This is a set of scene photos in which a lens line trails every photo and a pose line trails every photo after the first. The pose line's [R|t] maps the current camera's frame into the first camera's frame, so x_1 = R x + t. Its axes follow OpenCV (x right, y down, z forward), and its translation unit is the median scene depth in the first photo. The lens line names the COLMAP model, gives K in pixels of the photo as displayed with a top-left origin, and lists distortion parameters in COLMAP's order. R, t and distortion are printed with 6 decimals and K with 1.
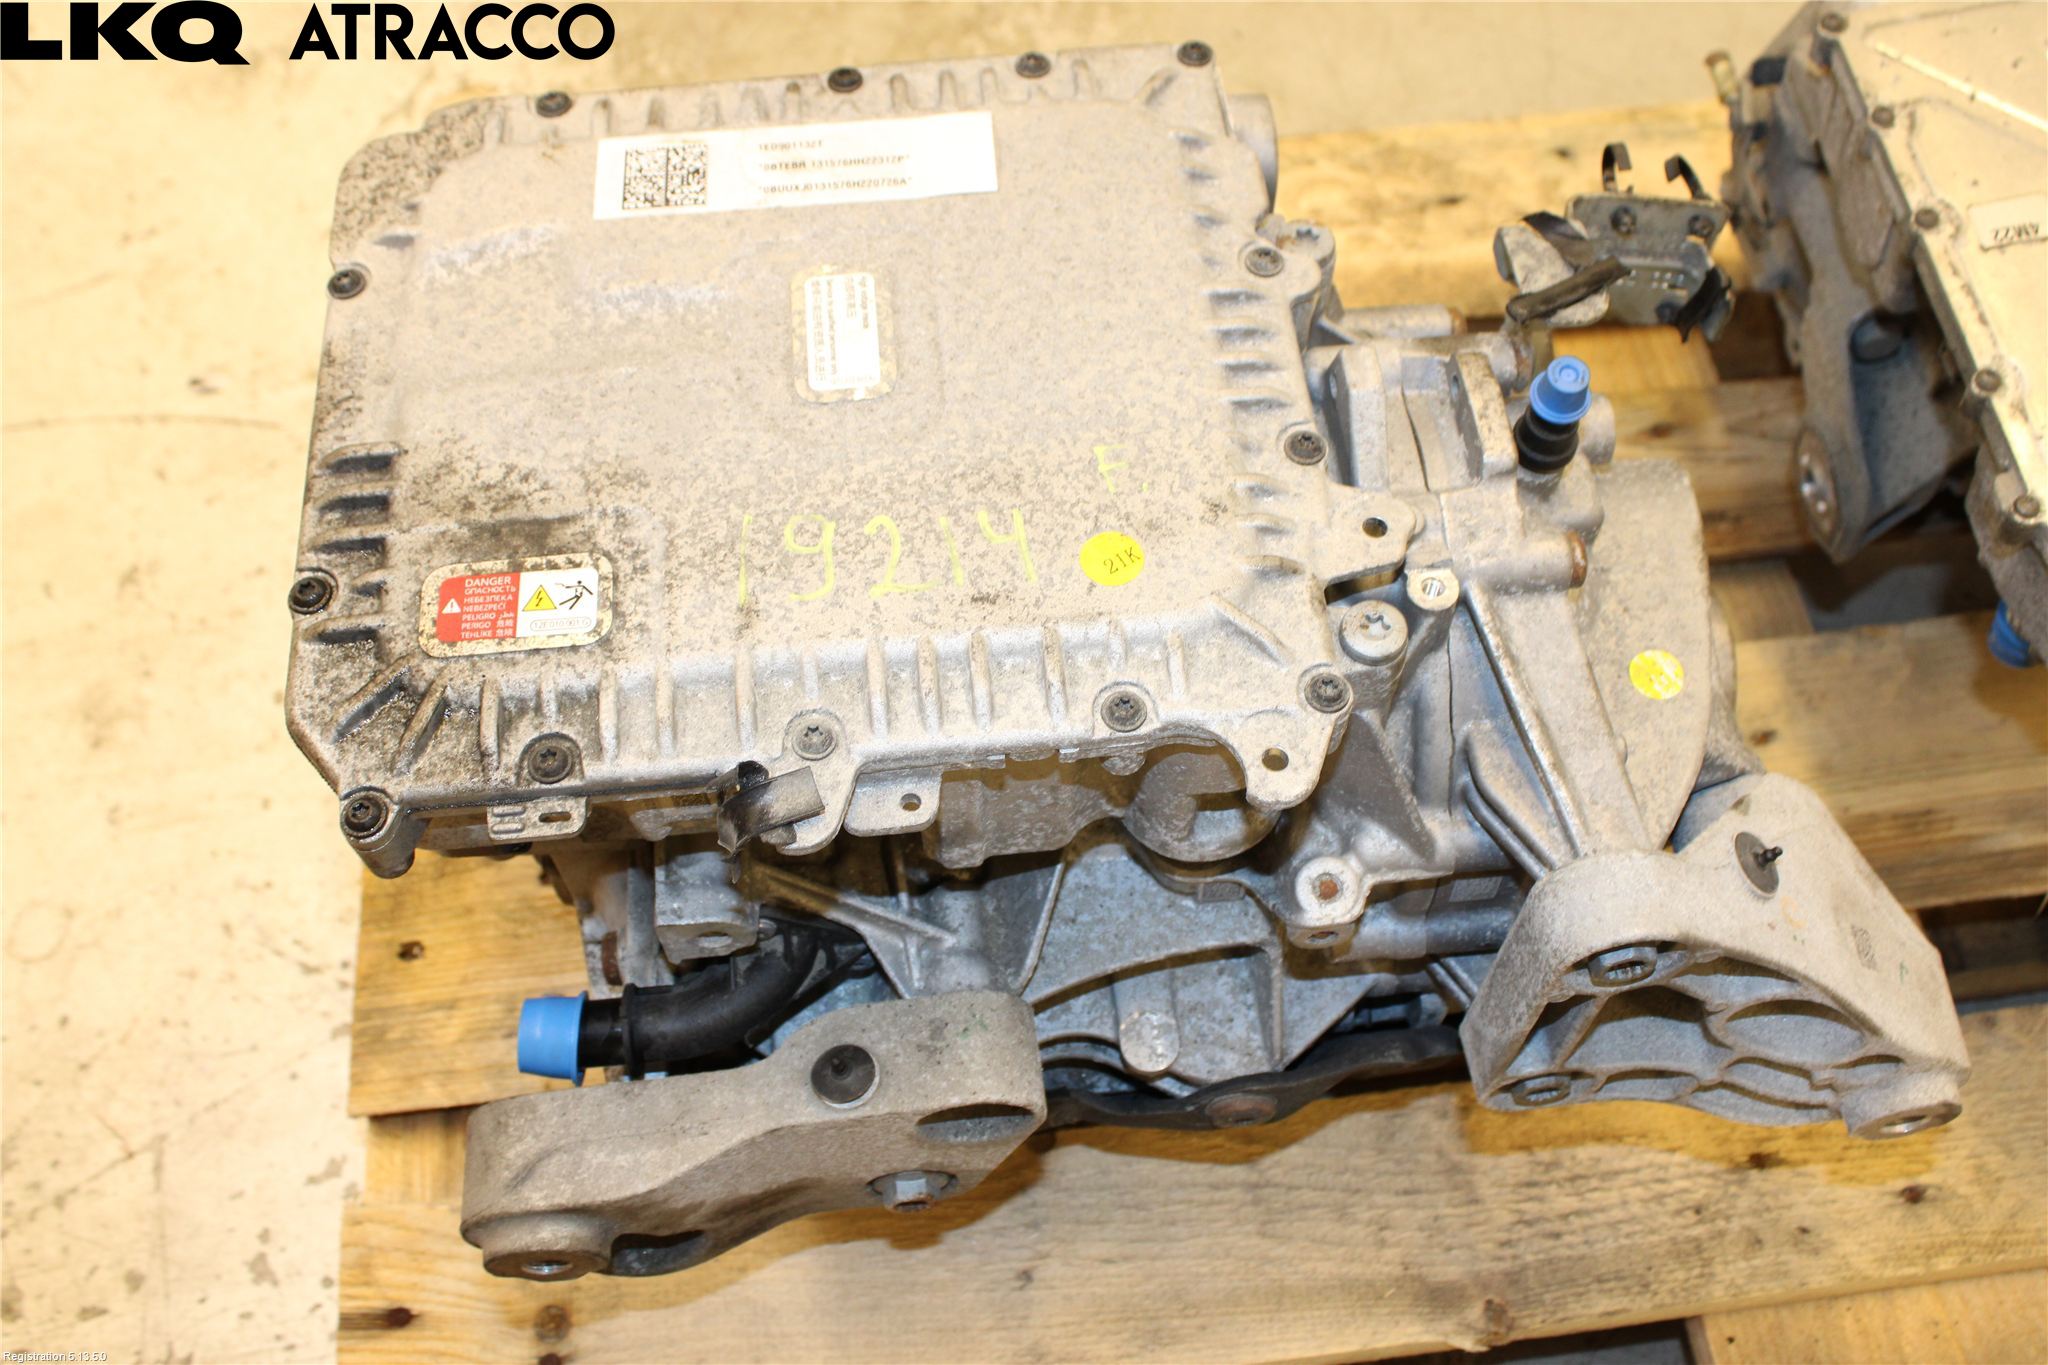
lens RADIAL K [[2015.3, 0, 1022.4], [0, 2015.3, 679.2], [0, 0, 1]] dist [-0.053829, 0.000000]
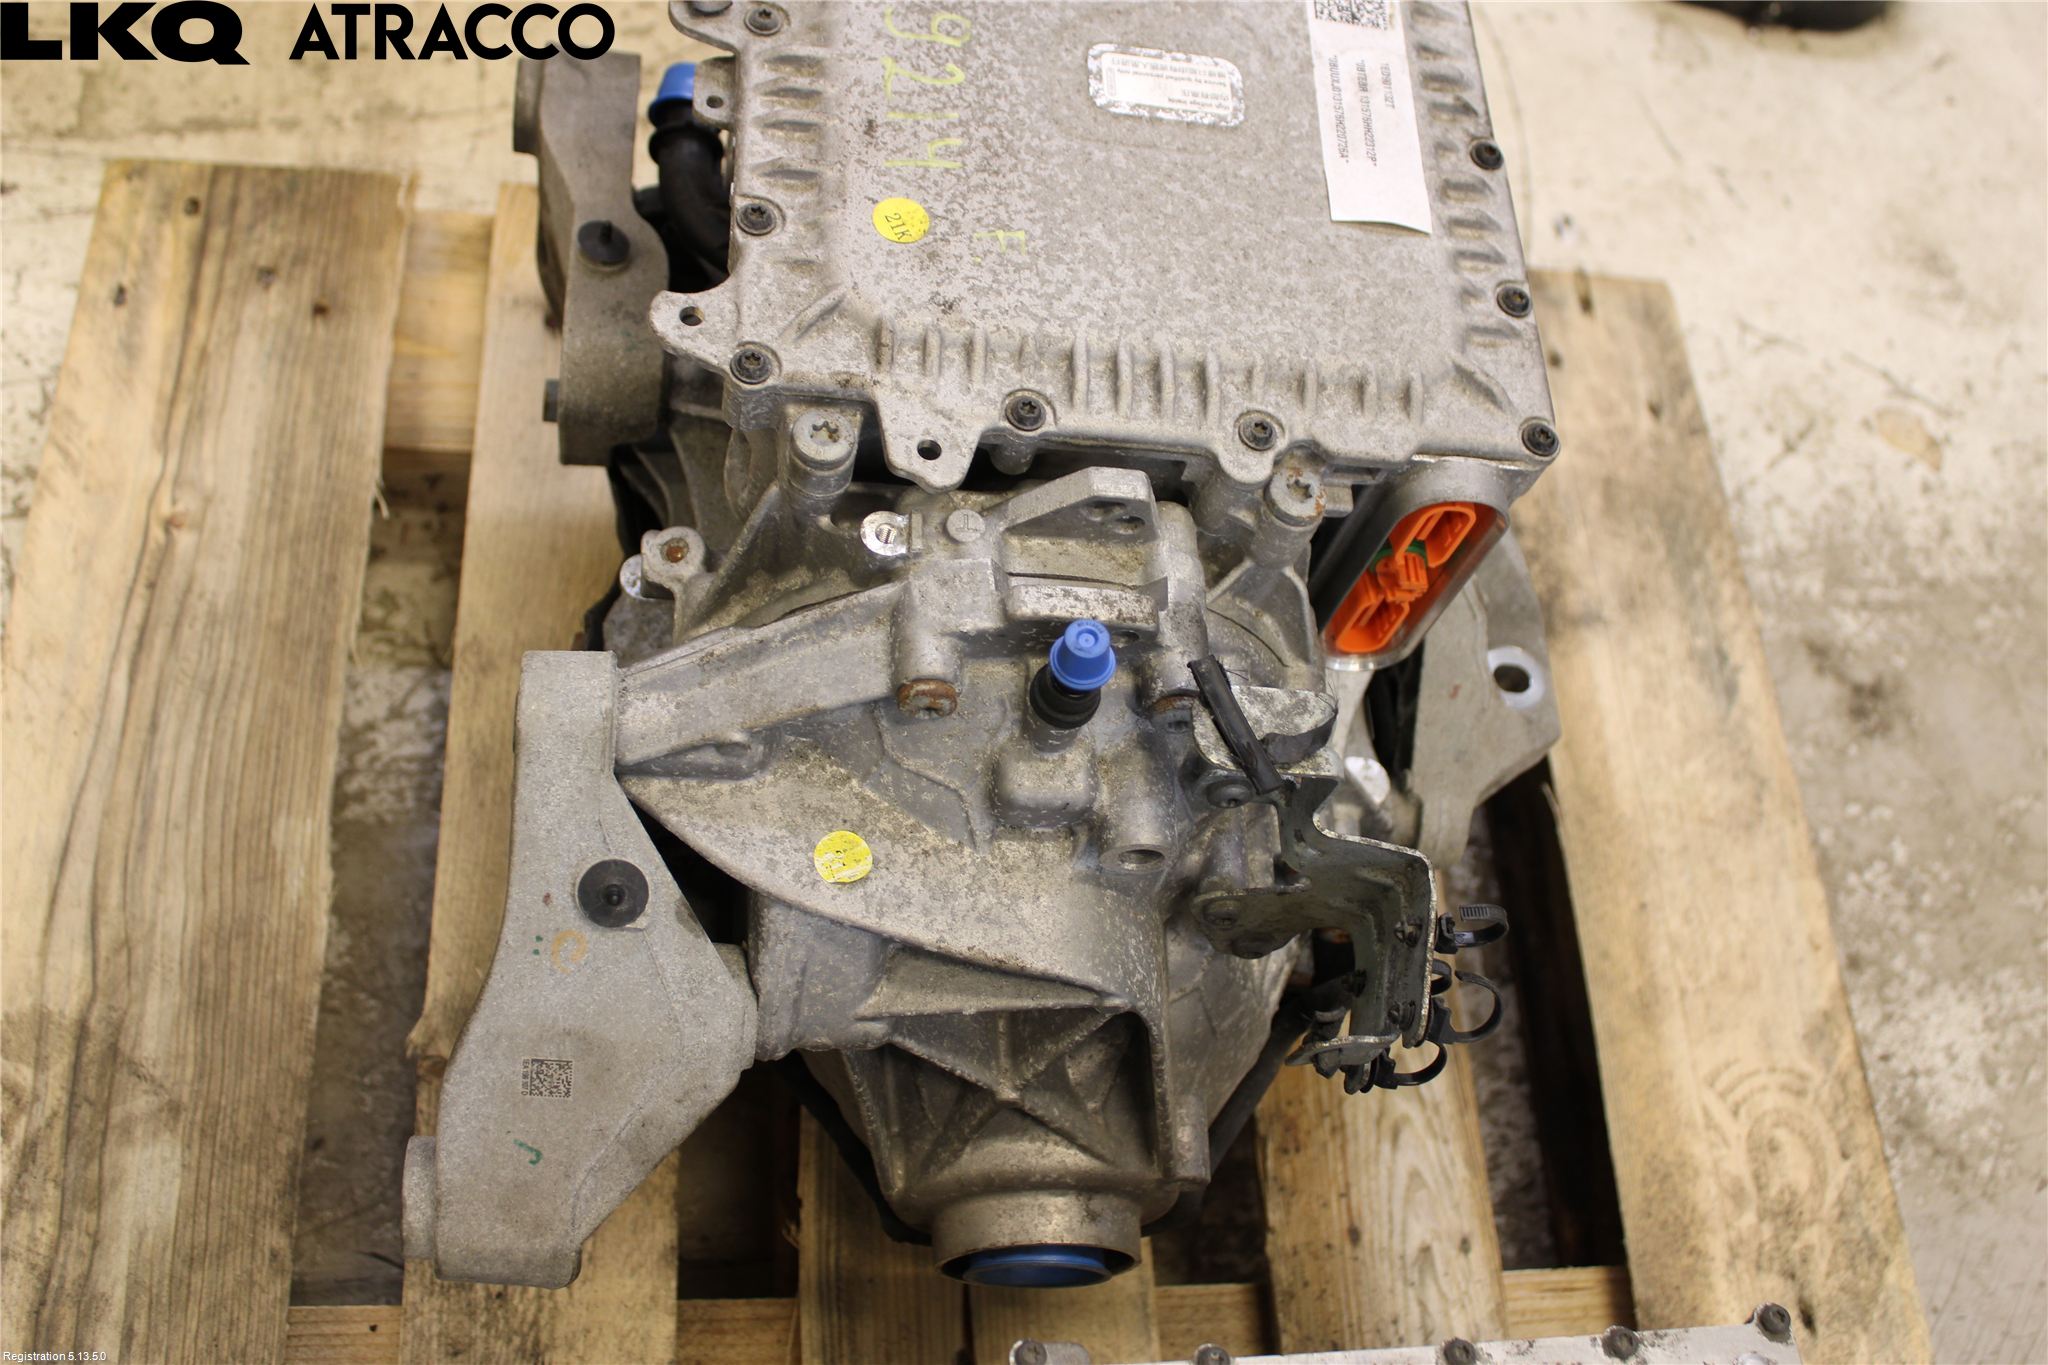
lens RADIAL K [[2192.0, 0, 1021.7], [0, 2192.0, 684.6], [0, 0, 1]] dist [-0.076756, 0.000000]
pose [[-0.071212, 0.867622, -0.492098, 0.795168], [-0.940272, 0.106260, 0.323416, -0.451187], [0.332893, 0.485737, 0.808234, 0.161921]]
